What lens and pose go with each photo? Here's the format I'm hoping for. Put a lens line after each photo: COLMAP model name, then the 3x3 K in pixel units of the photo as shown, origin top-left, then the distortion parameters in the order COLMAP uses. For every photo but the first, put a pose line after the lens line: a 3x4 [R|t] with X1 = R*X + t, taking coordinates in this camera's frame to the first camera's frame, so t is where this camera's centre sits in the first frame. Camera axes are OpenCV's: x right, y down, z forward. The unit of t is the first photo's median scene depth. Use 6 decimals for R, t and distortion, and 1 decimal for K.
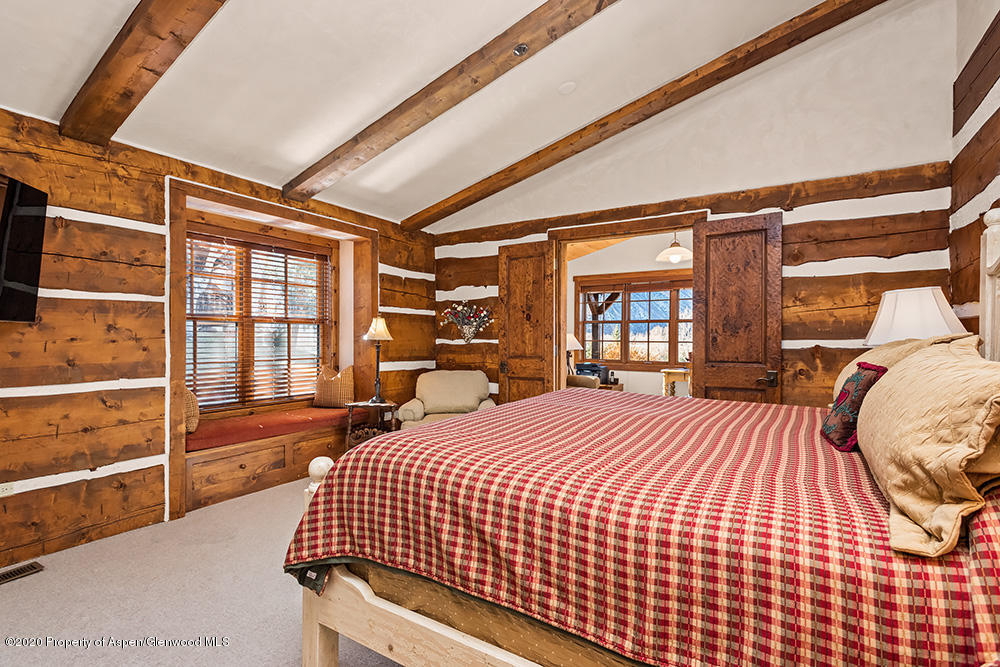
lens RADIAL K [[466.8, 0, 500.9], [0, 466.8, 335.8], [0, 0, 1]] dist [0.010364, -0.002402]
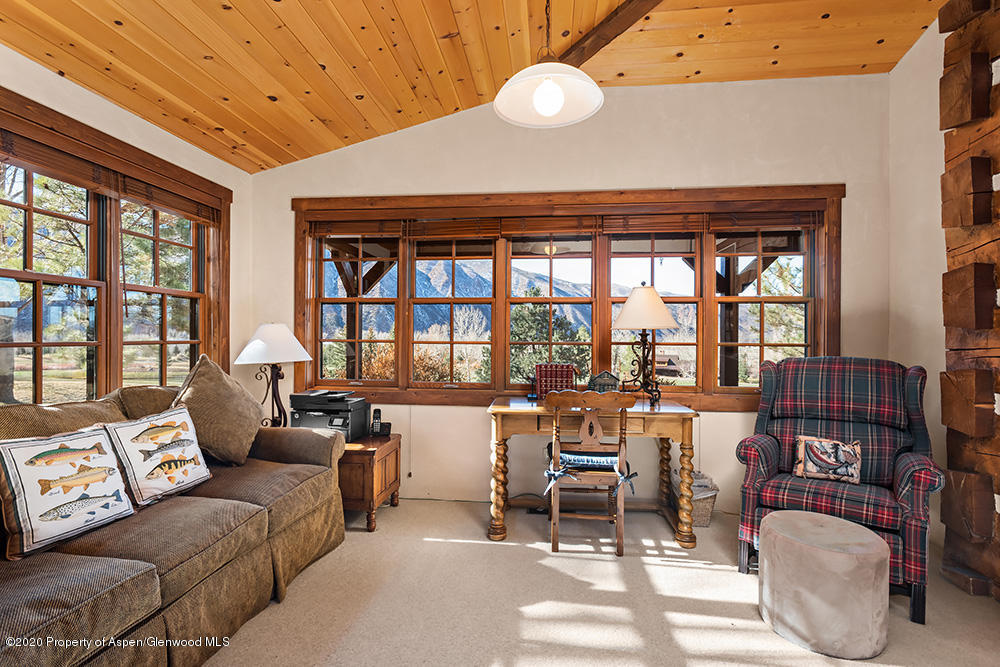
lens RADIAL K [[516.2, 0, 499.0], [0, 516.2, 333.8], [0, 0, 1]] dist [0.000811, 0.000004]
pose [[0.906311, -0.002973, 0.422600, 0.128698], [0.002509, 0.999995, 0.001653, 0.002953], [-0.422603, -0.000438, 0.906315, 0.474635]]
